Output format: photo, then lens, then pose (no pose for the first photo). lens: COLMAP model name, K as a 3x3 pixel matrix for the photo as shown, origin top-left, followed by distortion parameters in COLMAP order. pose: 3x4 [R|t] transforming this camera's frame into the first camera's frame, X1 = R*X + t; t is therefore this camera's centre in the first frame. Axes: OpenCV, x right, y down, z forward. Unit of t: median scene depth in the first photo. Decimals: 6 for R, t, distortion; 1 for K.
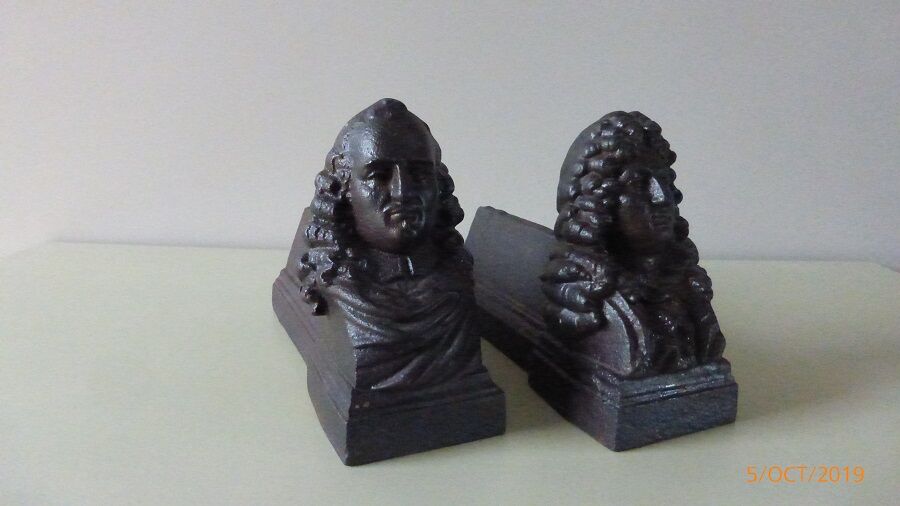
lens RADIAL K [[628.6, 0, 450.0], [0, 628.6, 253.0], [0, 0, 1]] dist [-0.031763, 0.000538]
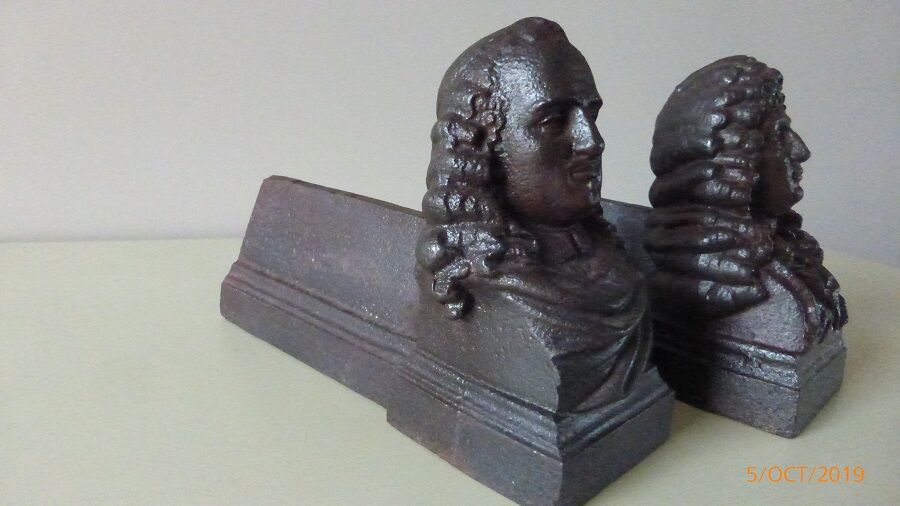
lens RADIAL K [[628.6, 0, 450.0], [0, 628.6, 253.0], [0, 0, 1]] dist [-0.031763, 0.000538]
pose [[0.934068, -0.061115, 0.351825, -0.459309], [0.051023, 0.997978, 0.037896, -0.003117], [-0.353430, -0.017446, 0.935298, 0.336647]]
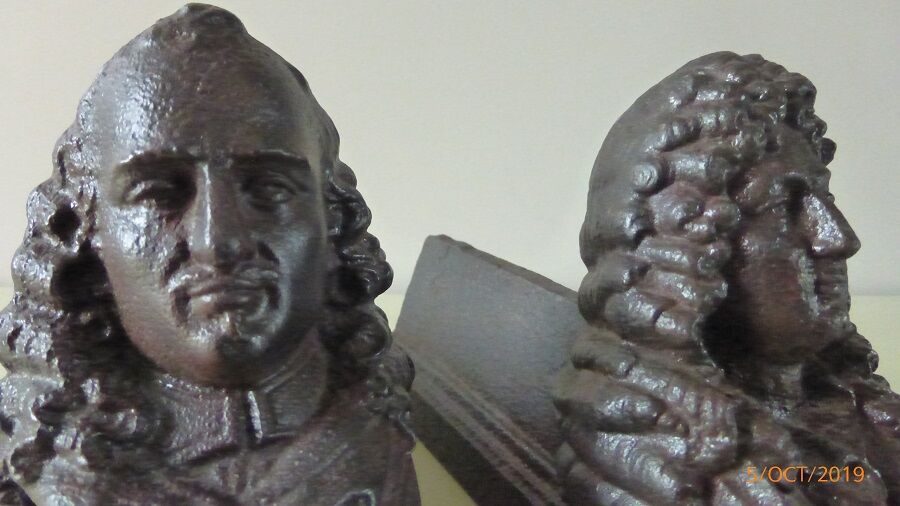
lens RADIAL K [[708.1, 0, 444.5], [0, 708.1, 251.1], [0, 0, 1]] dist [0.009109, 0.001001]
pose [[0.997739, -0.008276, 0.066692, 0.027899], [0.010056, 0.999601, -0.026390, -0.070188], [-0.066447, 0.027001, 0.997425, 0.519039]]
